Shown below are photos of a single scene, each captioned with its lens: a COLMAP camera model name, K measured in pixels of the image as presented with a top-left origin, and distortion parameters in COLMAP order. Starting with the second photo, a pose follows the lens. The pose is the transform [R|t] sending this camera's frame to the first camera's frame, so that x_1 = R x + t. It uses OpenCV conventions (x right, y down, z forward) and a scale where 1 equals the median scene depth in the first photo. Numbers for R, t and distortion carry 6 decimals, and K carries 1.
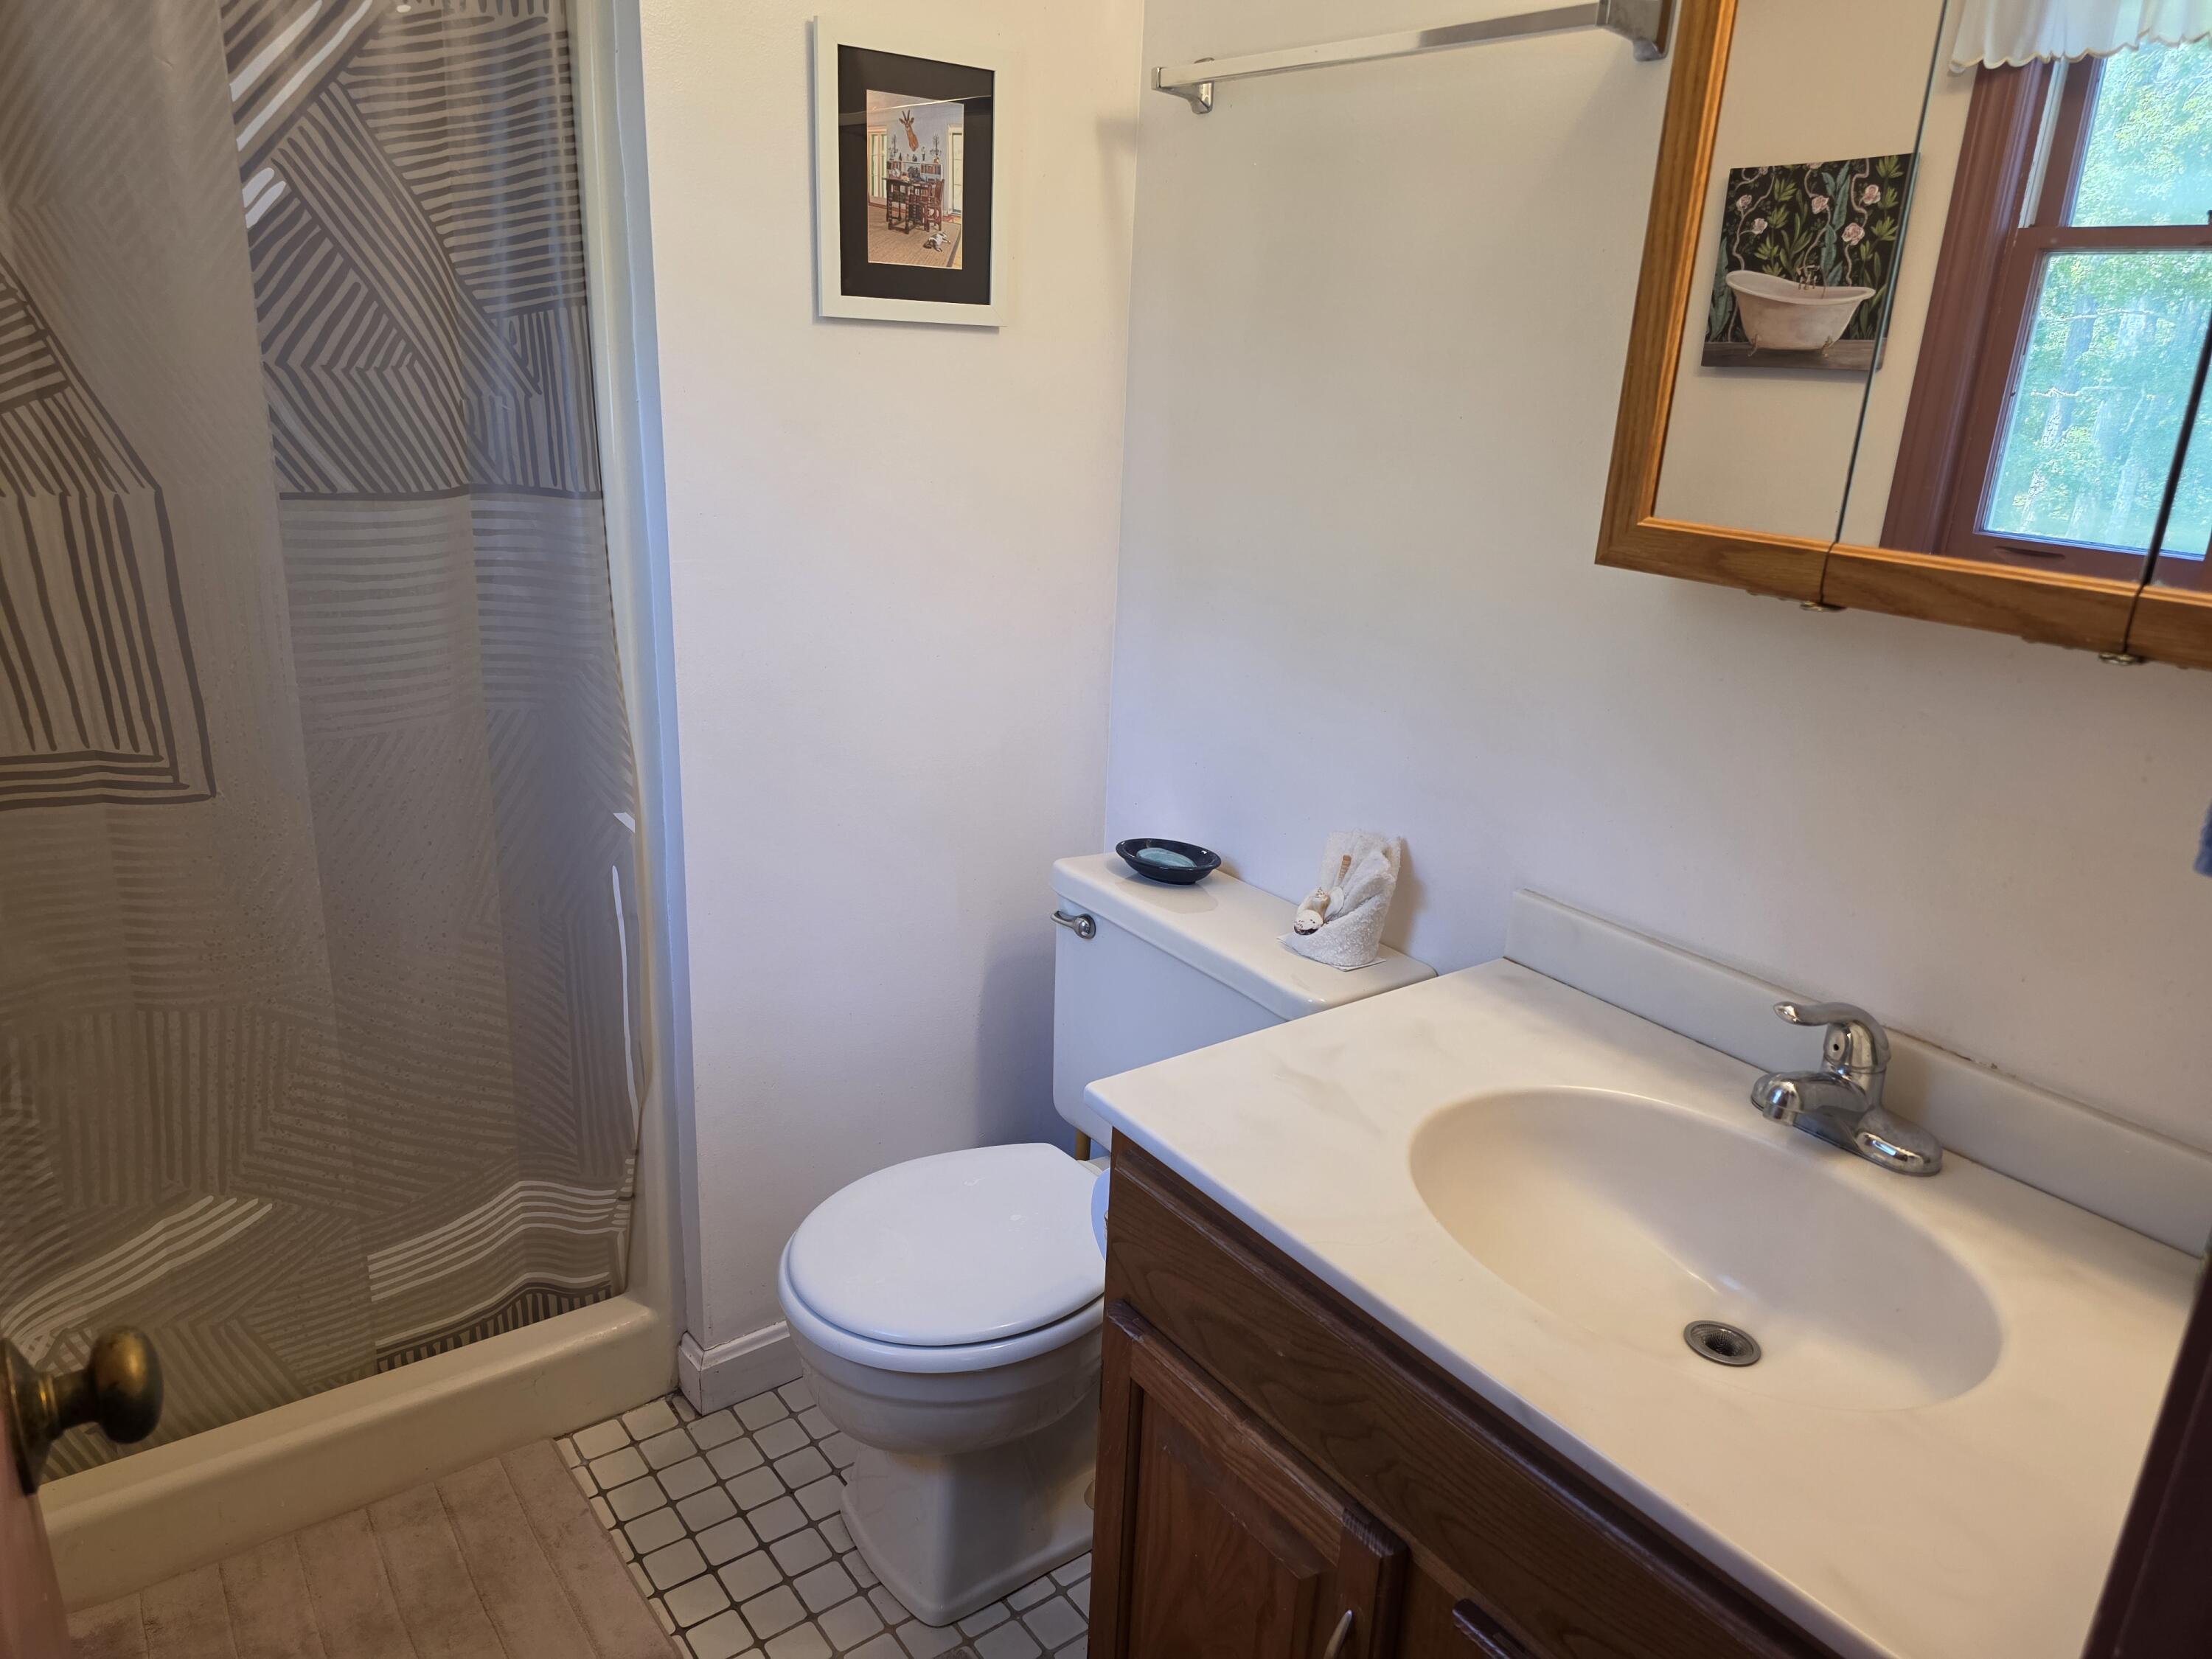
lens RADIAL K [[1476.7, 0, 1128.7], [0, 1476.7, 833.3], [0, 0, 1]] dist [0.039368, -0.046255]
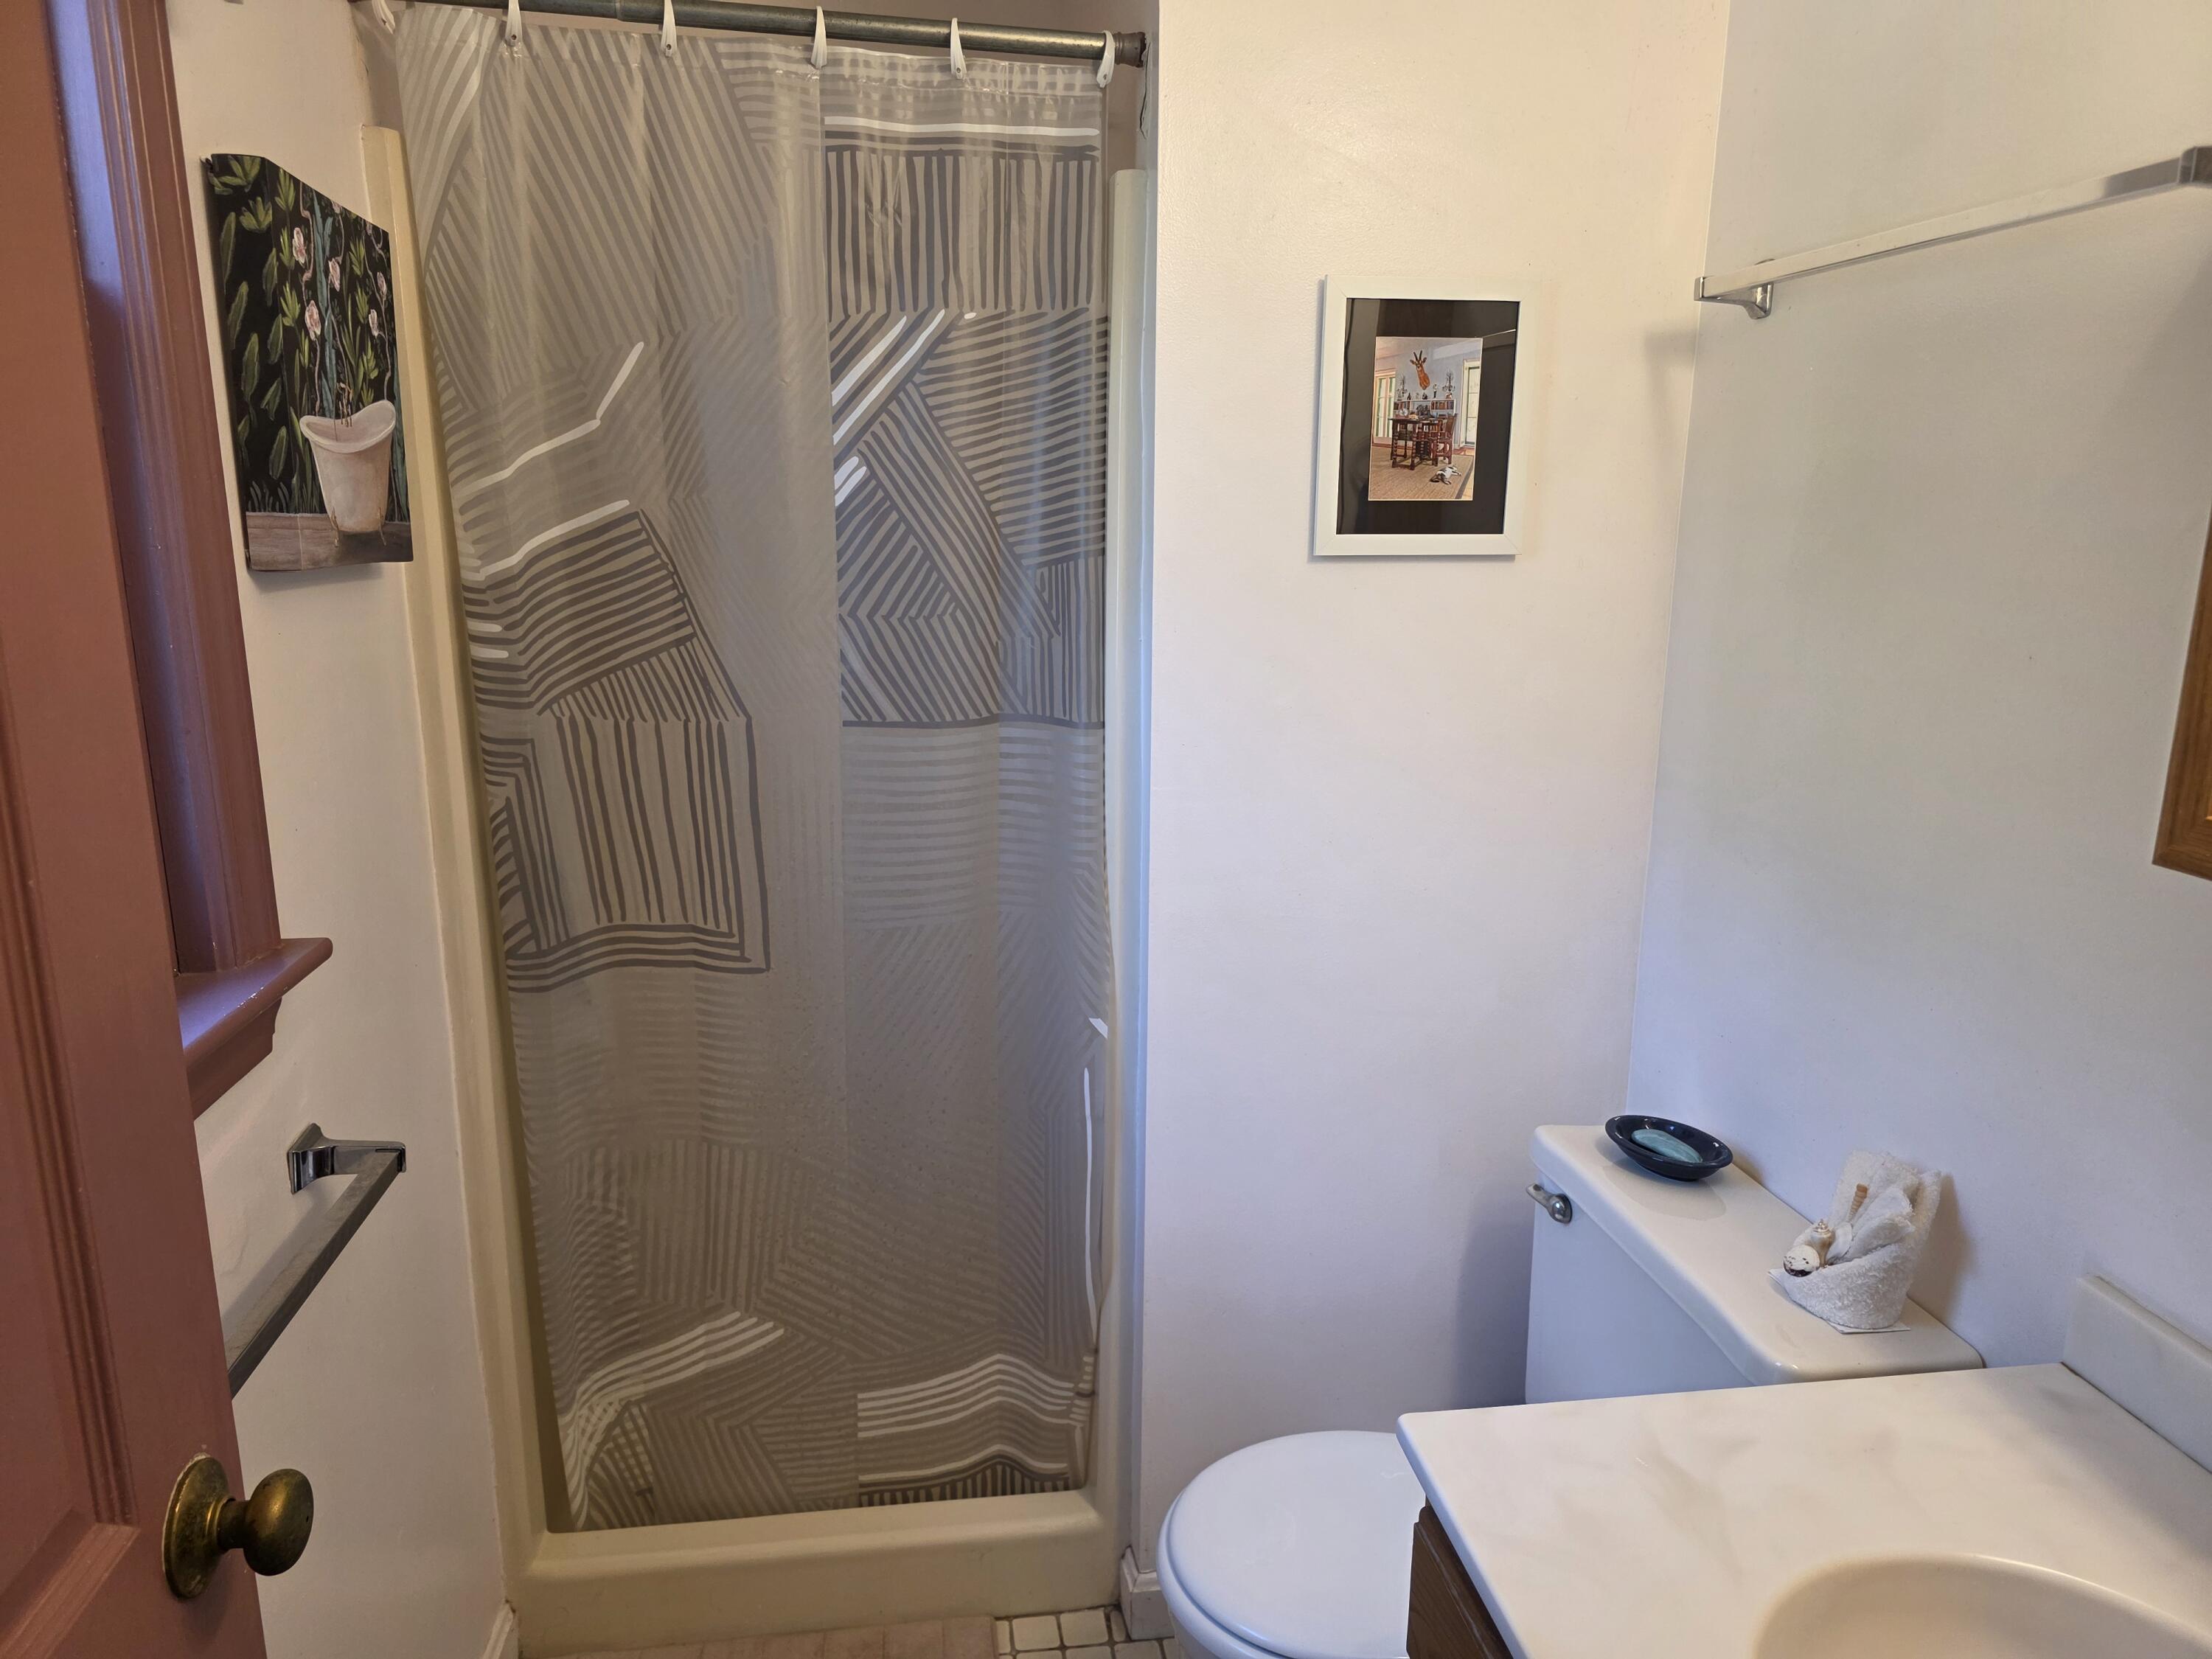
lens RADIAL K [[1476.7, 0, 1100.1], [0, 1476.7, 841.5], [0, 0, 1]] dist [0.039368, -0.046255]
pose [[0.875695, 0.061362, -0.478949, 0.160731], [-0.116593, 0.989413, -0.086413, -0.051575], [0.468577, 0.131514, 0.873579, 0.076920]]
